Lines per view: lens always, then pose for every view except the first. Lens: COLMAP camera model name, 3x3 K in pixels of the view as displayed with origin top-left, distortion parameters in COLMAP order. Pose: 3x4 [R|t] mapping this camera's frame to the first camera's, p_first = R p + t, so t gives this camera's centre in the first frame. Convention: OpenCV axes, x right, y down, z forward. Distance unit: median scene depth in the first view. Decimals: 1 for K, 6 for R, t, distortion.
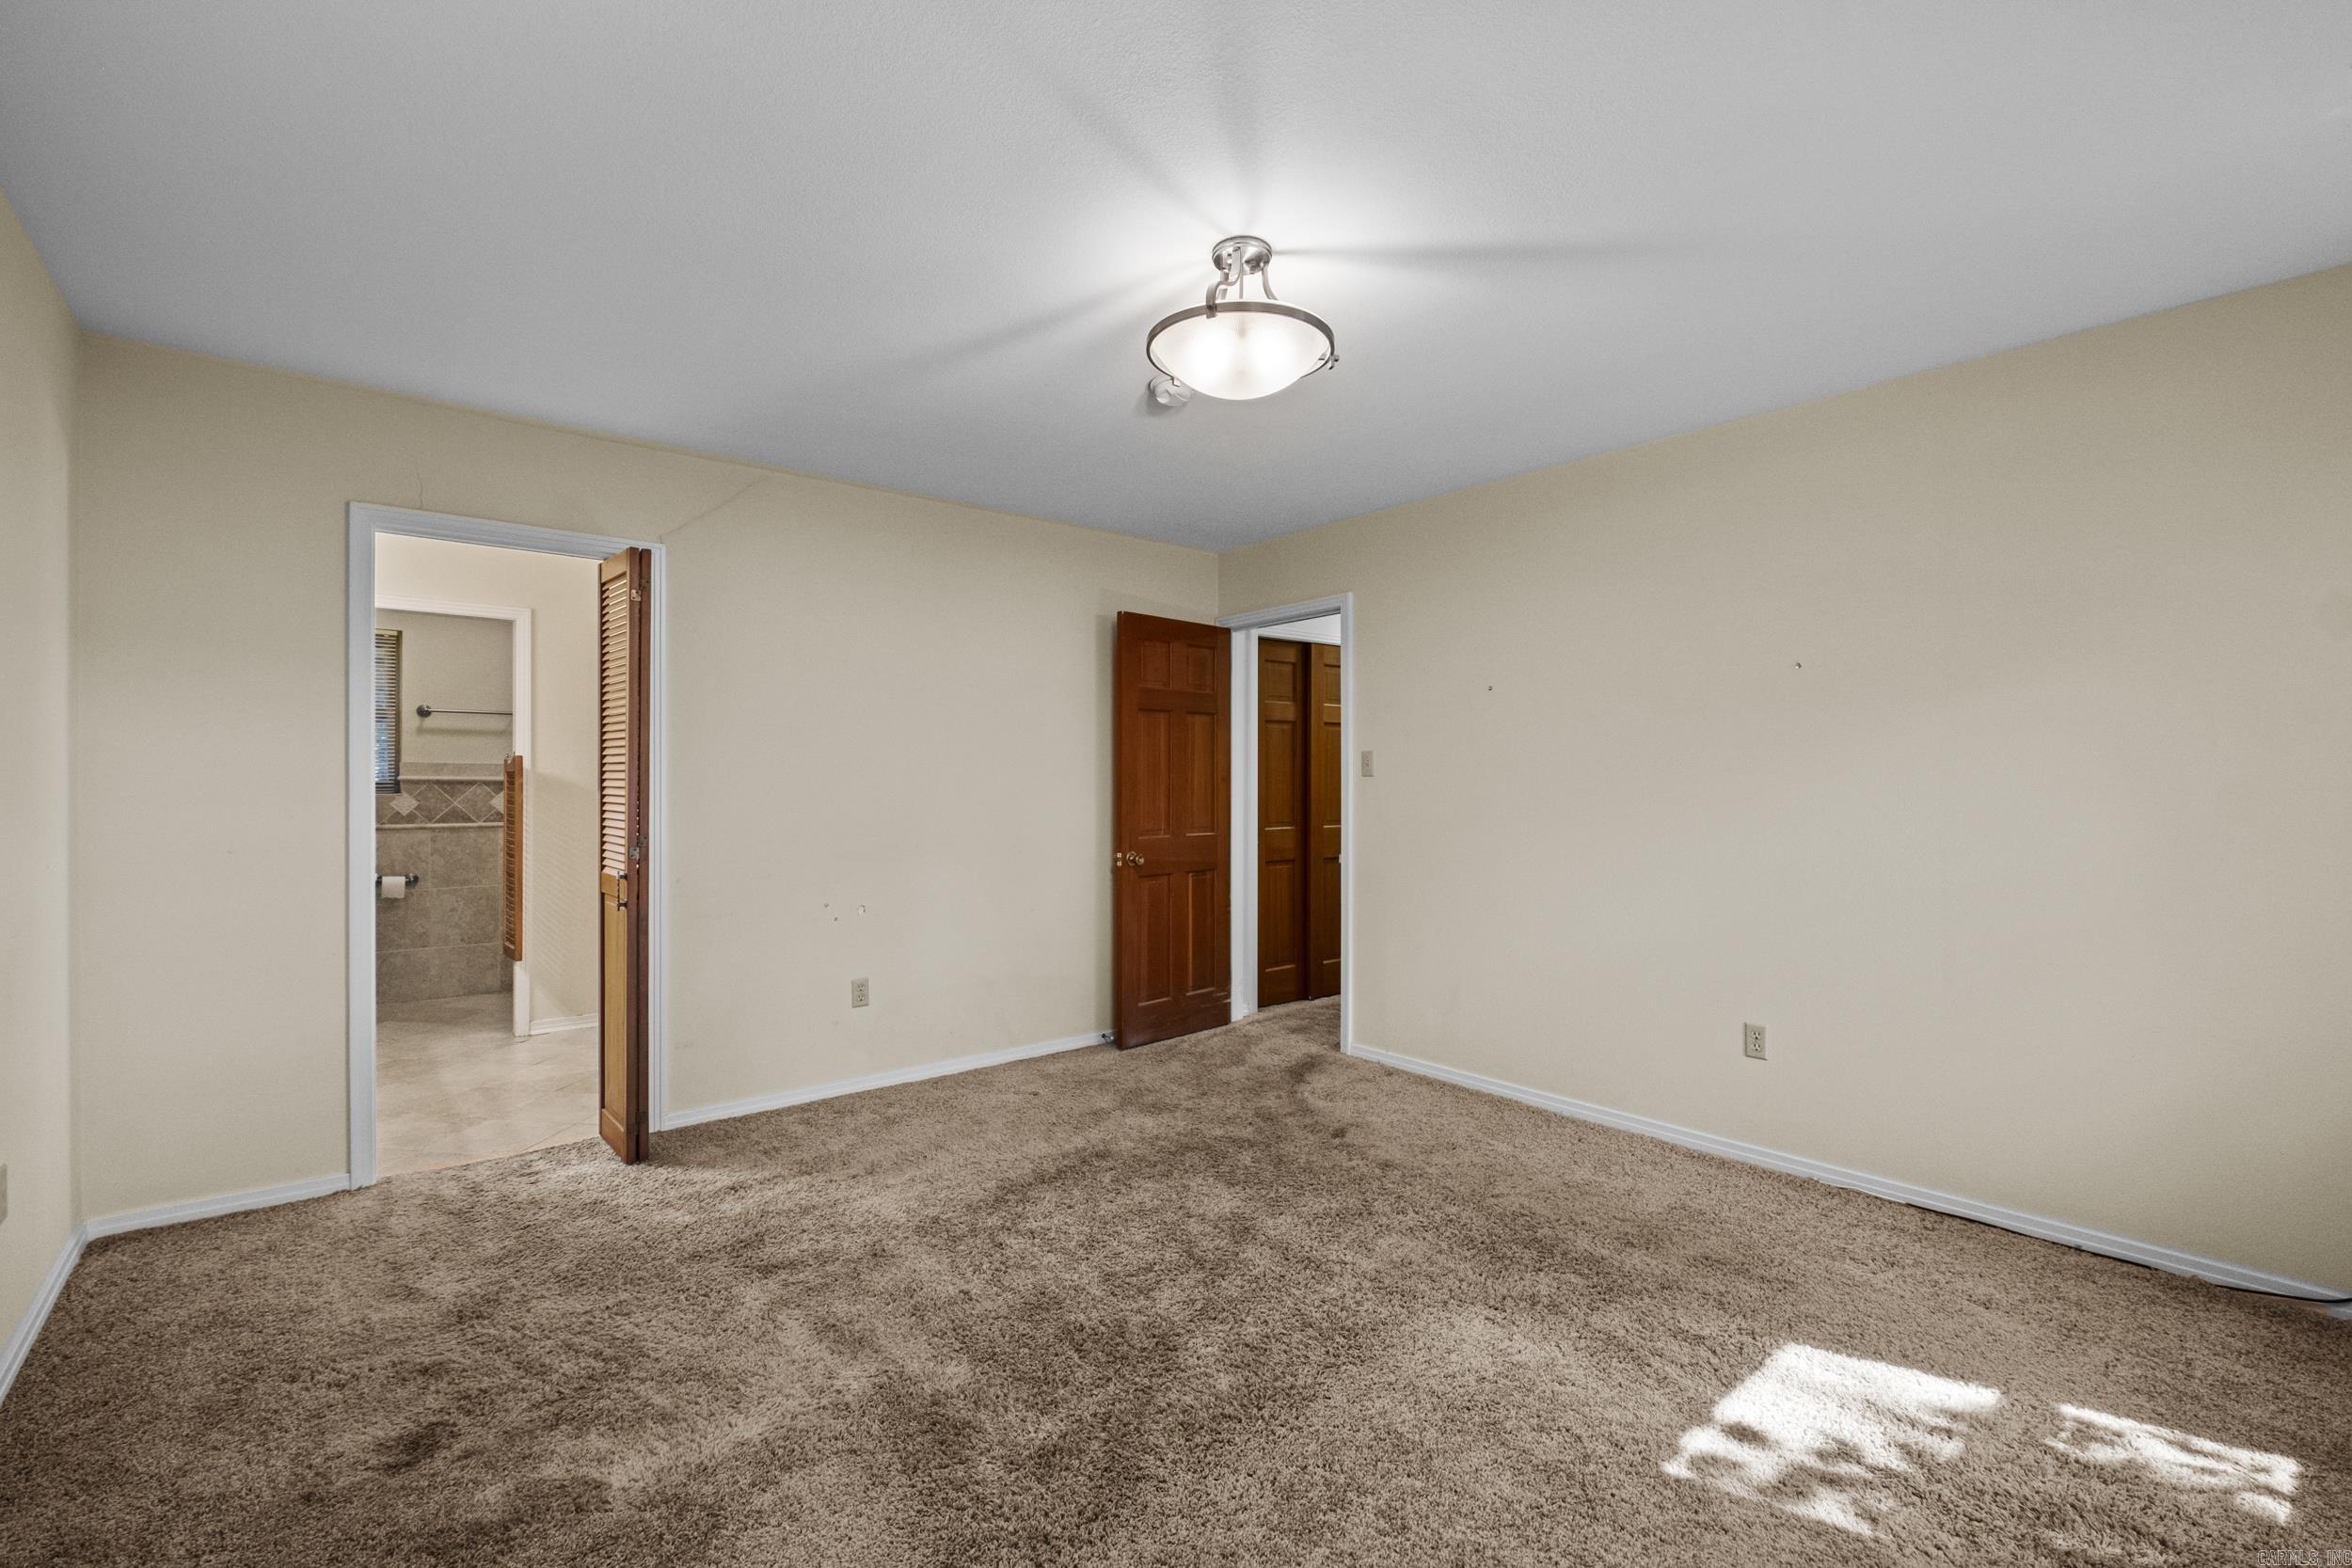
lens RADIAL K [[1030.8, 0, 1166.5], [0, 1030.8, 779.0], [0, 0, 1]] dist [-0.007554, -0.000167]
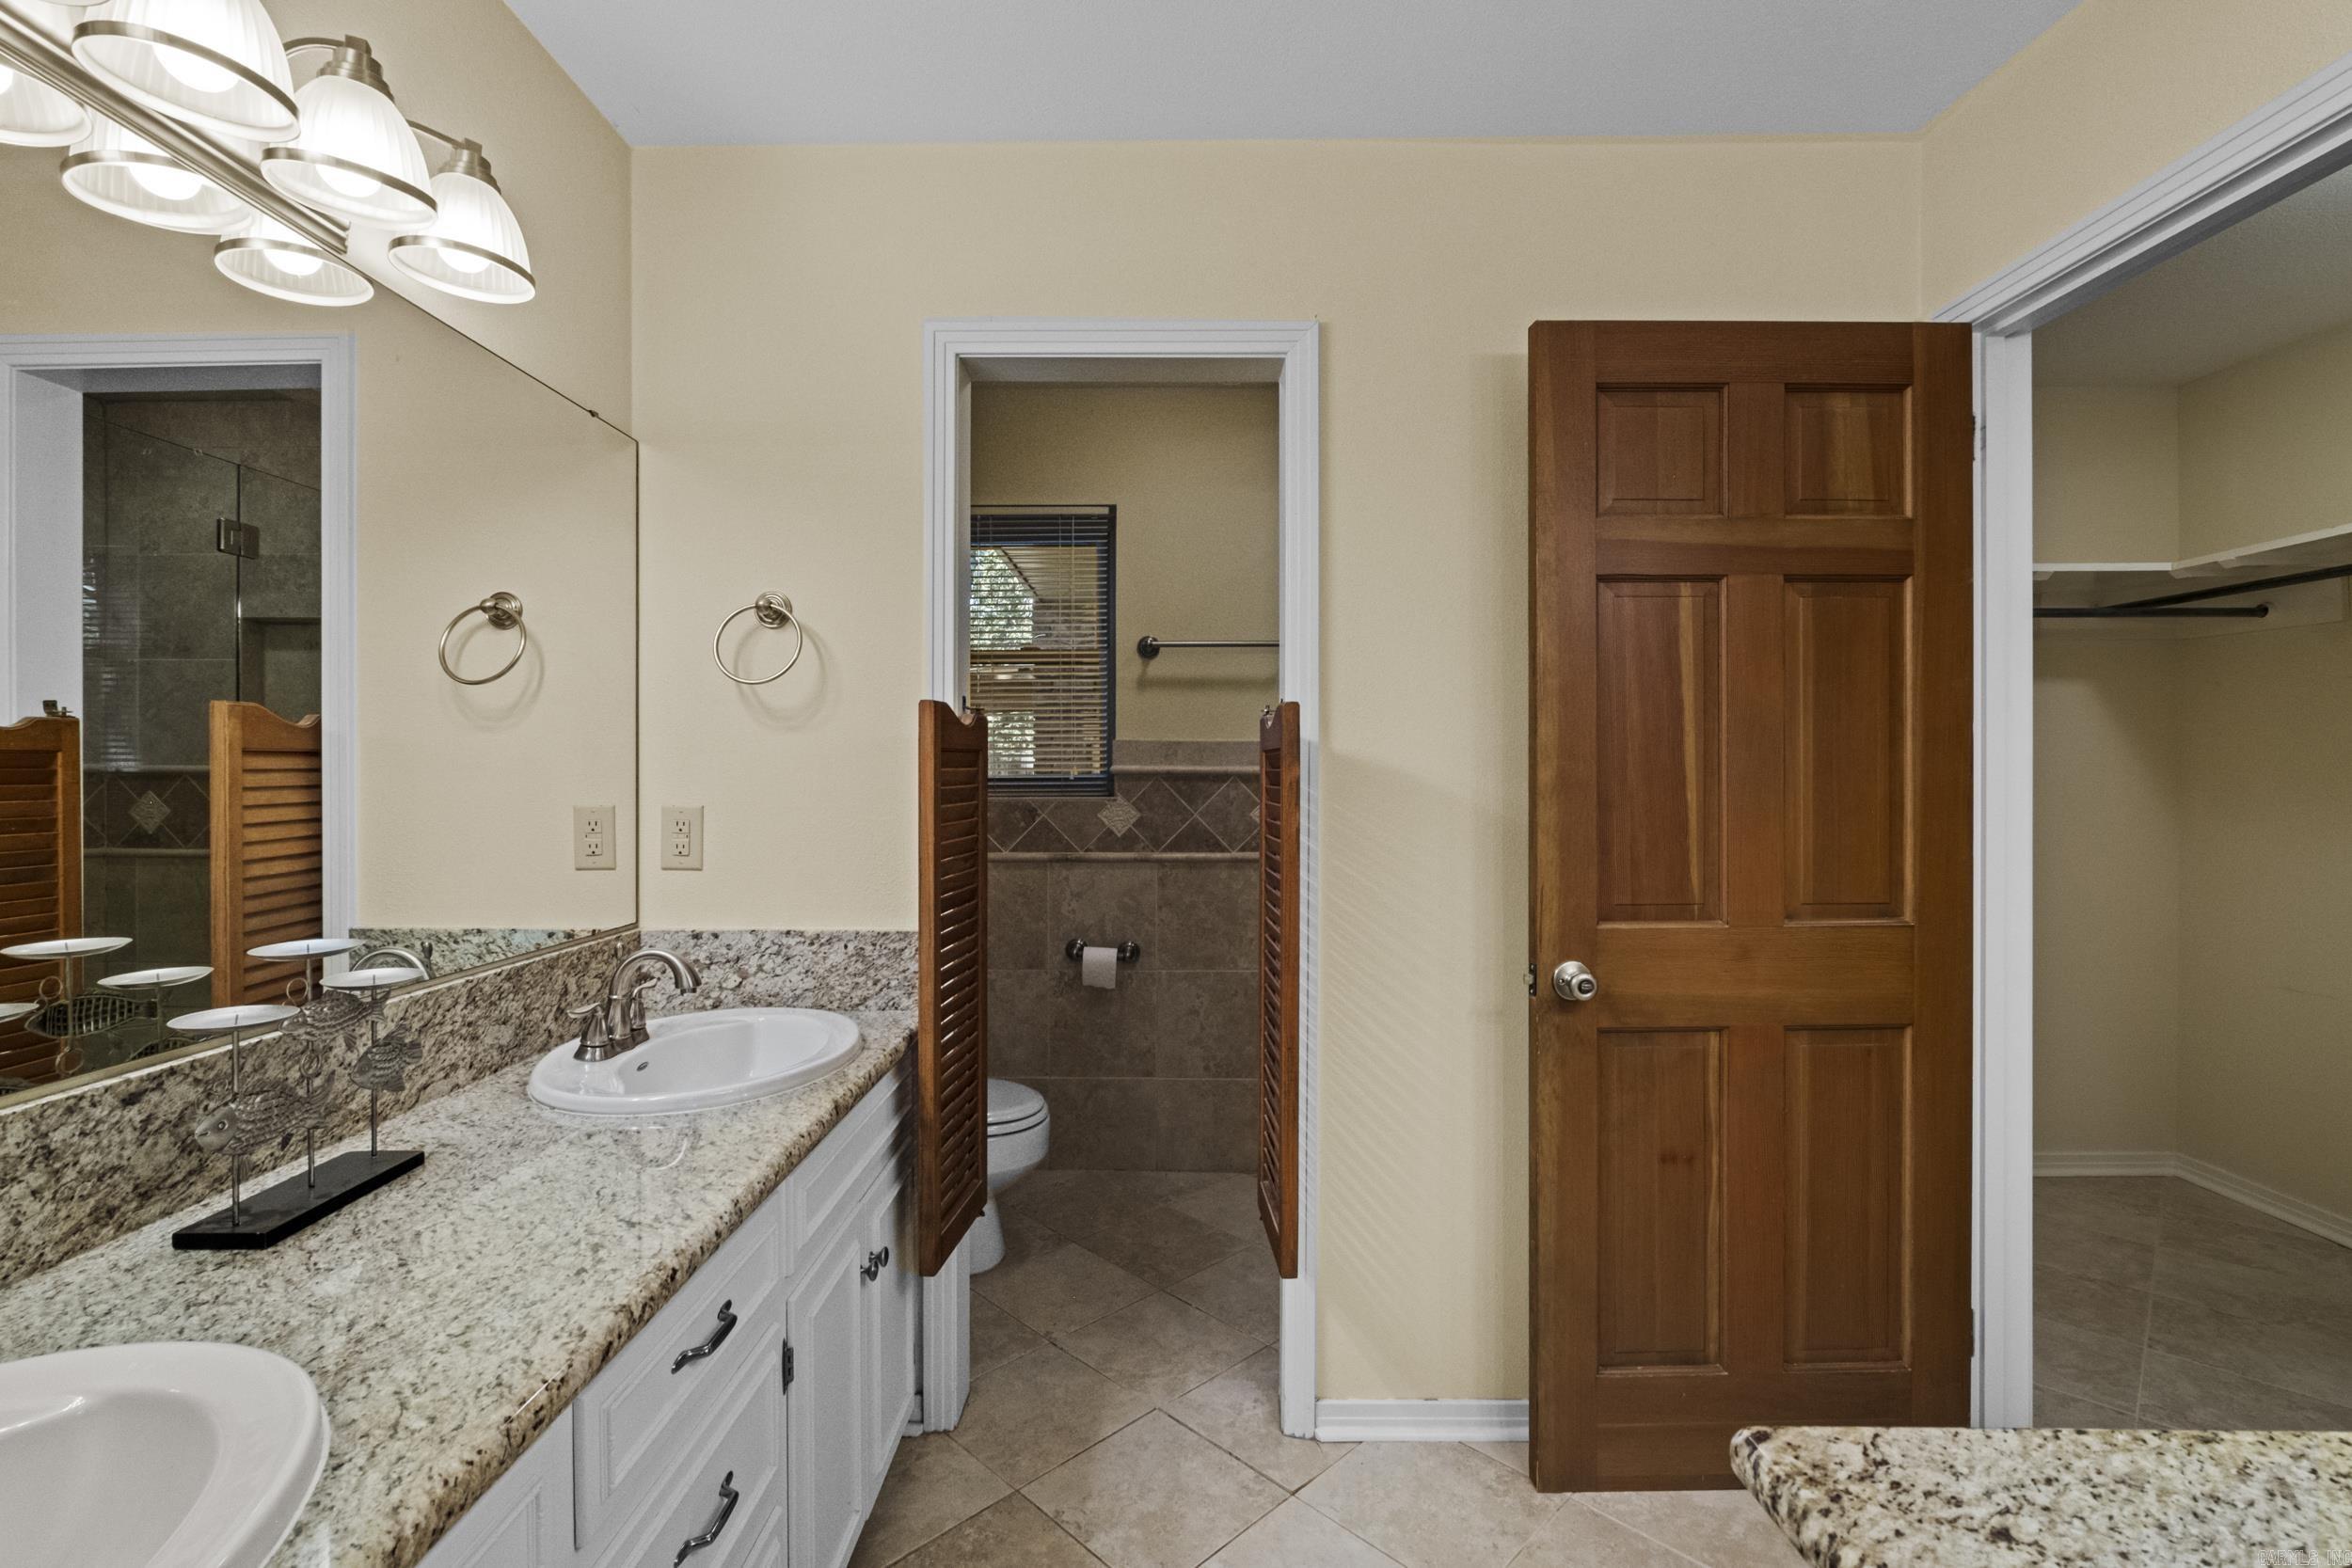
lens RADIAL K [[1030.8, 0, 1165.0], [0, 1030.8, 775.1], [0, 0, 1]] dist [-0.007554, -0.000167]
pose [[0.768291, 0.000625, -0.640101, -0.363454], [0.000990, 0.999997, 0.002164, 0.001072], [0.640100, -0.002297, 0.768288, 0.582859]]
